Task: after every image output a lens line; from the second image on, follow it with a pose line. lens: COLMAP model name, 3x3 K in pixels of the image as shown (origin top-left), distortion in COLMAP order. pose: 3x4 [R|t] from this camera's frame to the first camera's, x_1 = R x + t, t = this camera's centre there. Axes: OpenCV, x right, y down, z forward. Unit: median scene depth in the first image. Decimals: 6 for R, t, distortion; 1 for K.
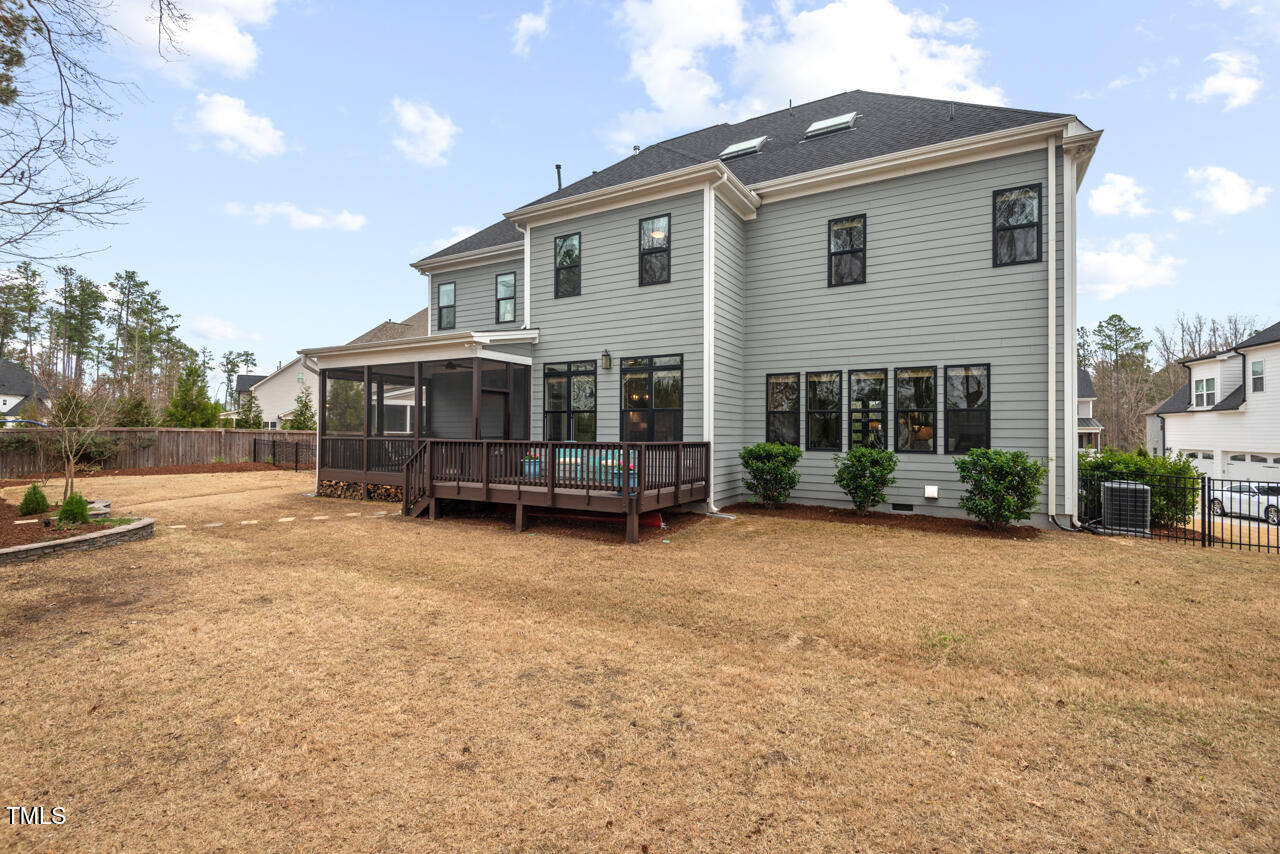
lens RADIAL K [[586.1, 0, 640.4], [0, 586.1, 428.7], [0, 0, 1]] dist [0.028120, -0.010523]
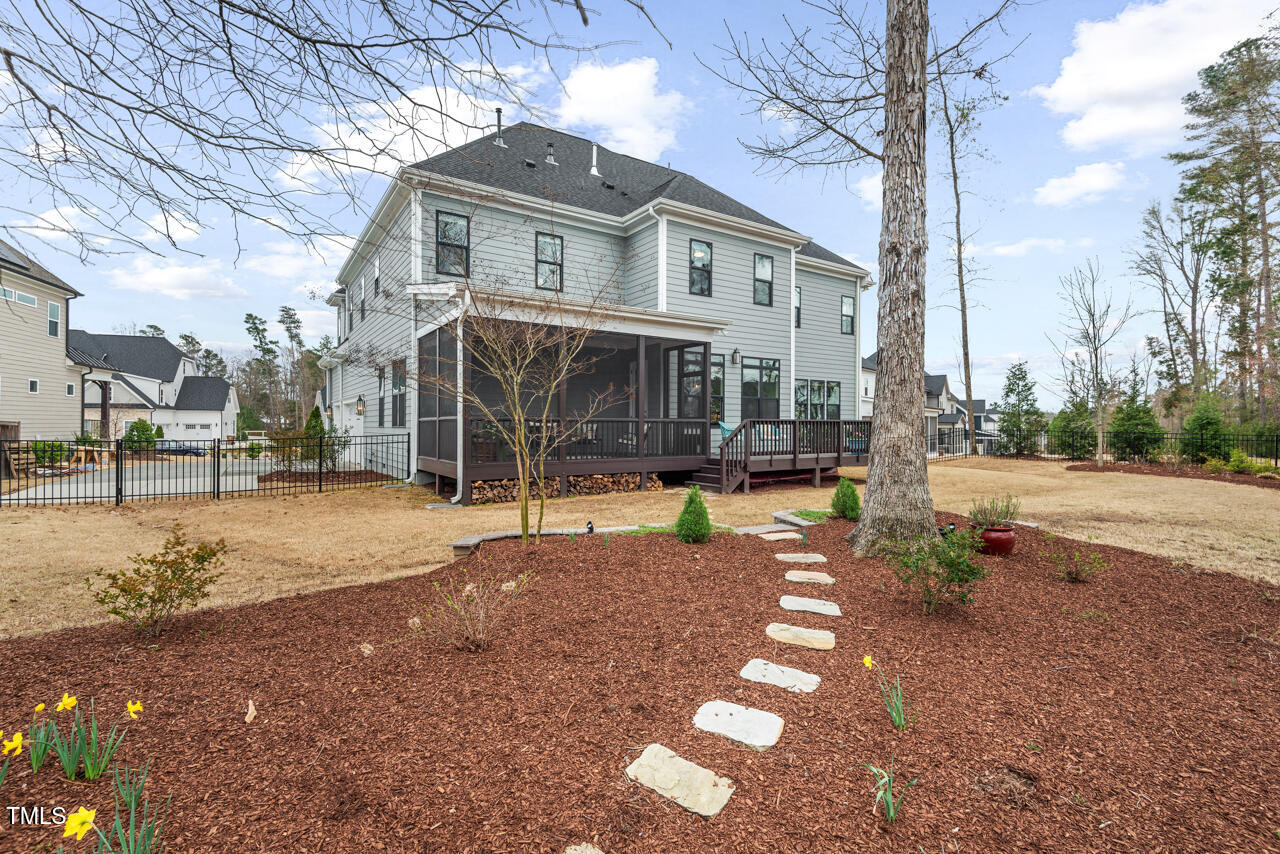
lens RADIAL K [[586.1, 0, 637.1], [0, 586.1, 420.9], [0, 0, 1]] dist [0.028120, -0.010523]
pose [[0.444957, -0.001268, 0.895551, -1.364227], [-0.006396, 0.999969, 0.004593, 0.017371], [-0.895529, -0.007772, 0.444935, 0.671034]]
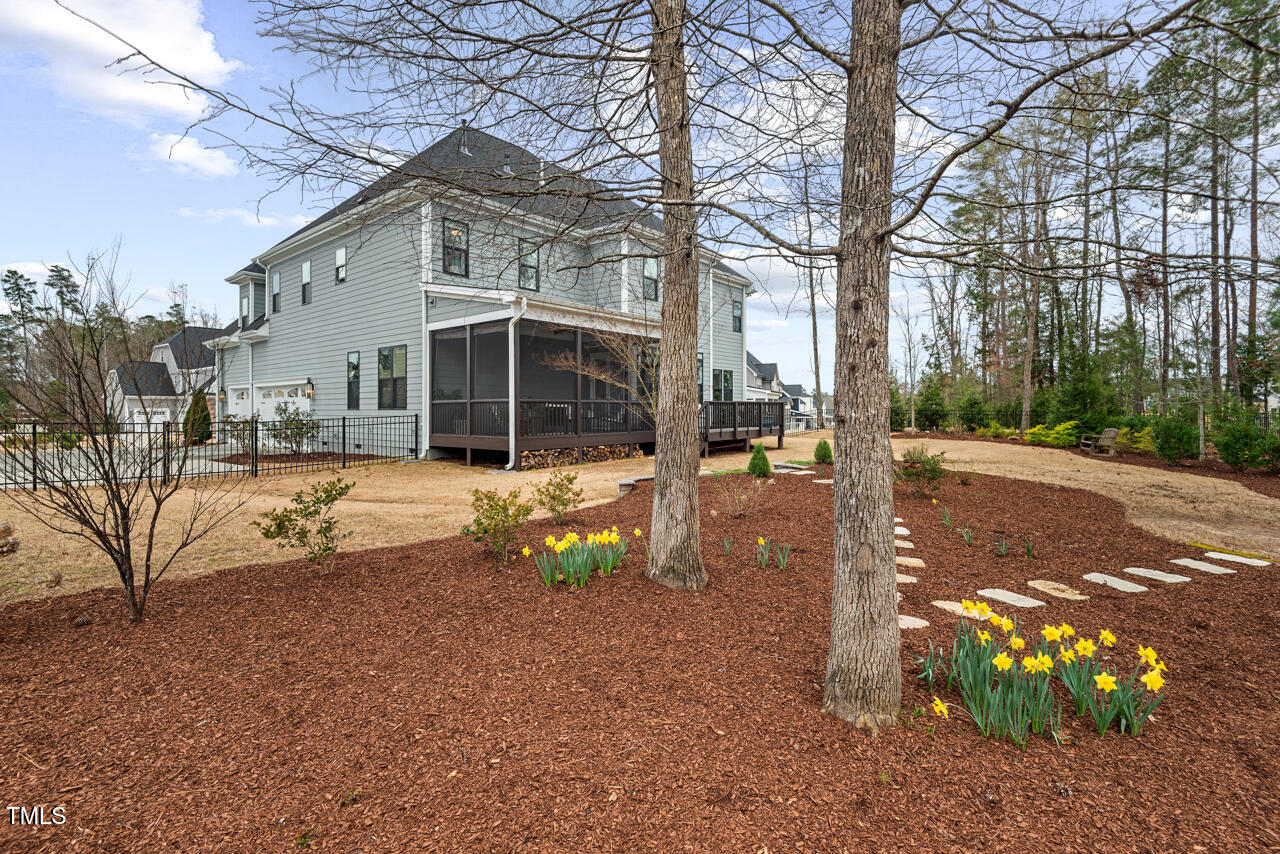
lens RADIAL K [[586.1, 0, 640.5], [0, 586.1, 420.6], [0, 0, 1]] dist [0.028120, -0.010523]
pose [[0.183354, -0.031452, 0.982544, -1.637189], [-0.004746, 0.999448, 0.032879, 0.018202], [-0.983036, -0.010692, 0.183103, 0.819117]]
